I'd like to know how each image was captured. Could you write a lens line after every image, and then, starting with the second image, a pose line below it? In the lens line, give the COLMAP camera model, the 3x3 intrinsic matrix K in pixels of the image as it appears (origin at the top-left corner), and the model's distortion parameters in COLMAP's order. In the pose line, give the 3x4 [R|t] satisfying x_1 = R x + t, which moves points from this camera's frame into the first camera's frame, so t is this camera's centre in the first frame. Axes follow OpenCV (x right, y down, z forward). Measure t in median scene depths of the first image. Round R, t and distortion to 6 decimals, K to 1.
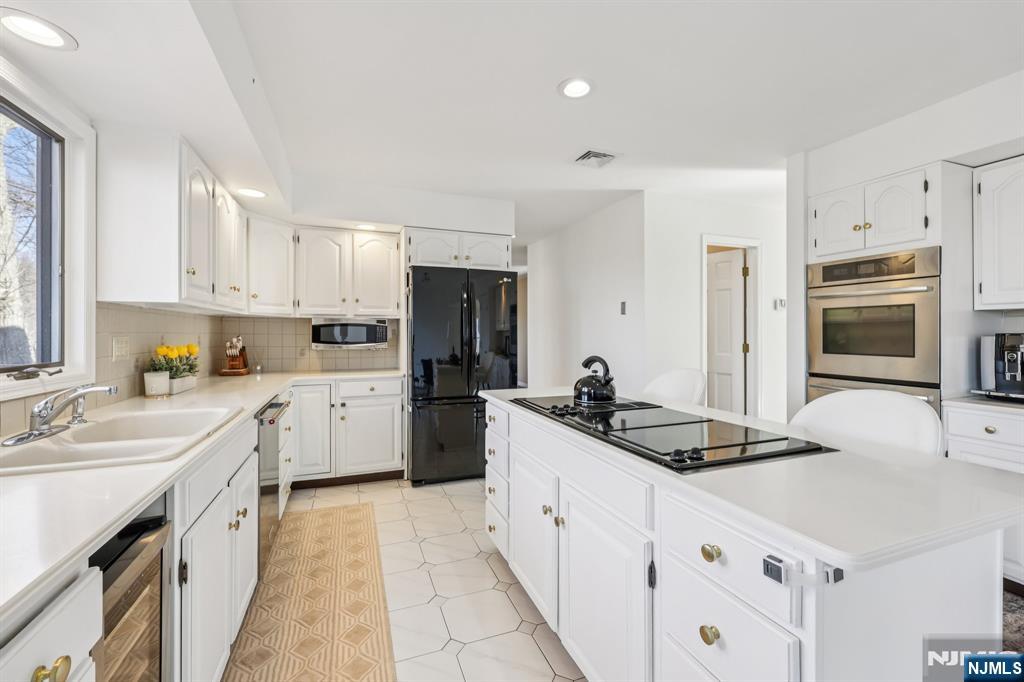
lens RADIAL K [[424.5, 0, 508.6], [0, 424.5, 333.8], [0, 0, 1]] dist [-0.001574, -0.000027]
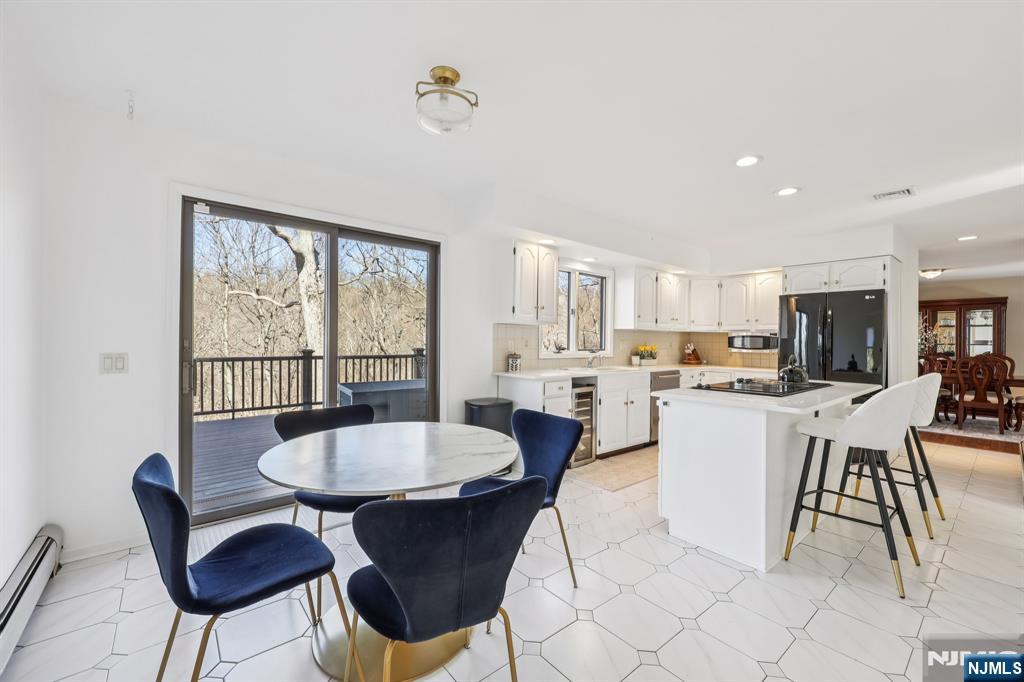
lens RADIAL K [[424.5, 0, 514.6], [0, 424.5, 341.5], [0, 0, 1]] dist [-0.001574, -0.000027]
pose [[0.318651, 0.005028, -0.947859, 0.869252], [-0.014698, 0.999892, 0.000362, 0.009696], [0.947758, 0.013817, 0.318690, -0.320597]]
